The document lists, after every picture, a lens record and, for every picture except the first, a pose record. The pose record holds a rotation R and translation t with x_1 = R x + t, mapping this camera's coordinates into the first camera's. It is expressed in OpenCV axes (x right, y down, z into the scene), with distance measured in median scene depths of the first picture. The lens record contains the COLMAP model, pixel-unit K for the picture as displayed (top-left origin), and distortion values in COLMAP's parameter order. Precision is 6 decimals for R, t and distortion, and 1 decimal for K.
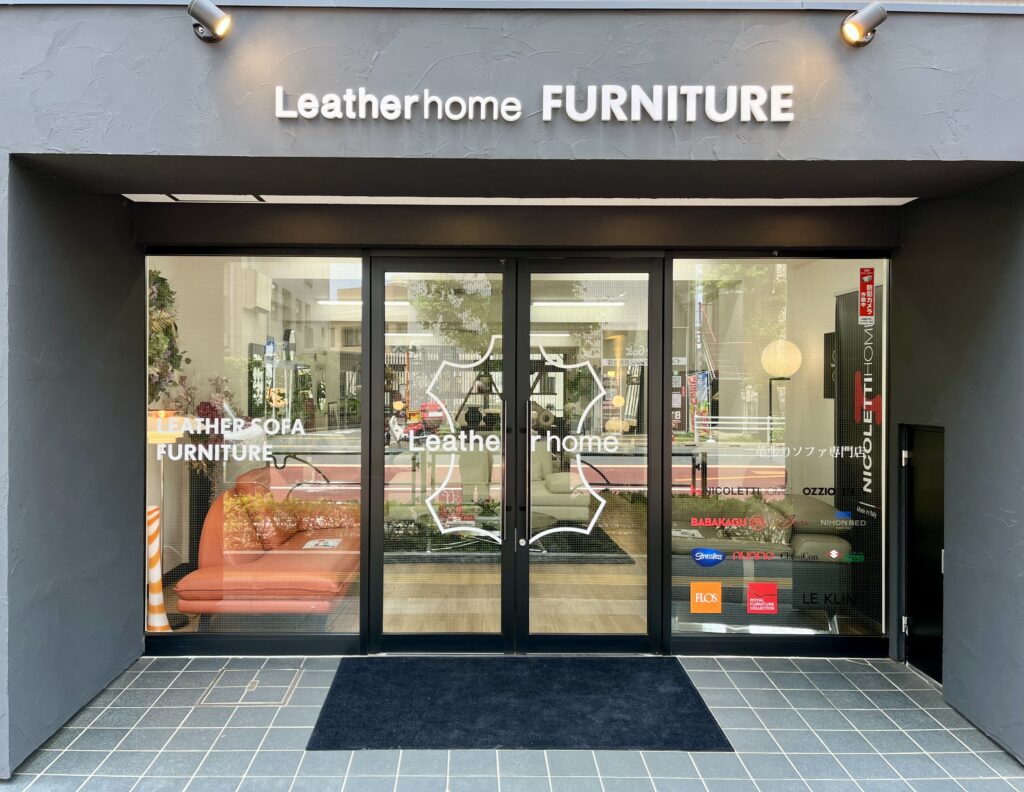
lens RADIAL K [[805.1, 0, 487.8], [0, 805.1, 395.9], [0, 0, 1]] dist [0.041903, -0.003113]
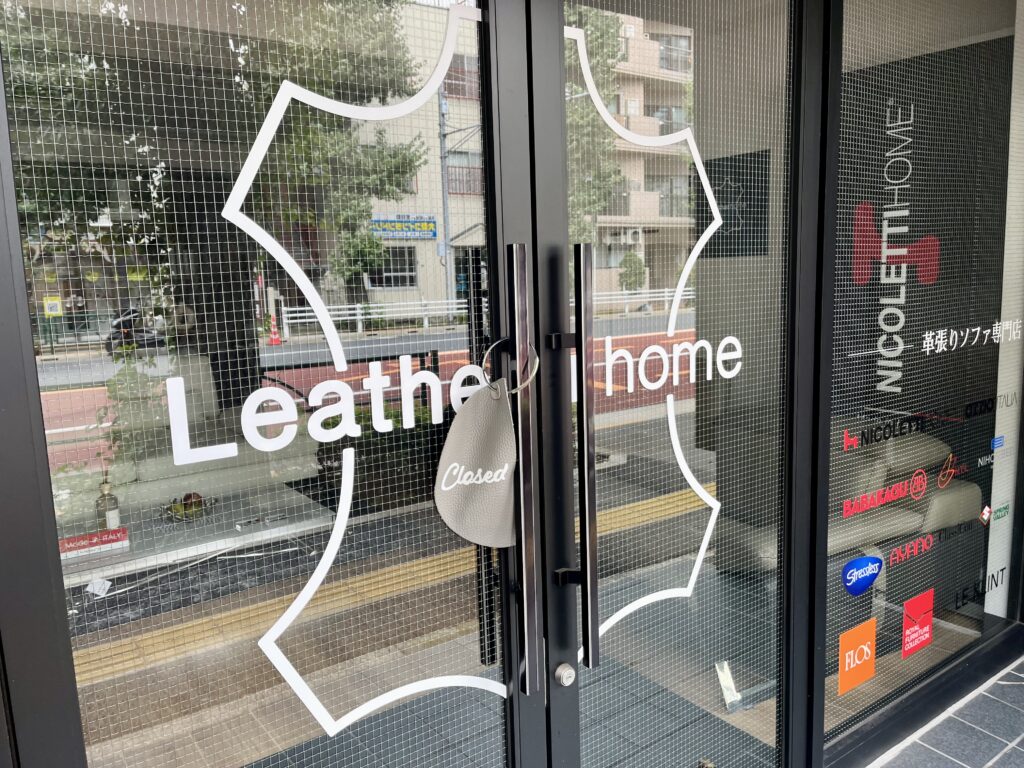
lens RADIAL K [[774.9, 0, 514.3], [0, 774.9, 391.2], [0, 0, 1]] dist [0.051361, -0.051529]
pose [[0.816086, -0.117698, 0.565819, -0.144760], [0.041957, 0.988525, 0.145111, 0.017399], [-0.576406, -0.094683, 0.811660, 0.763352]]
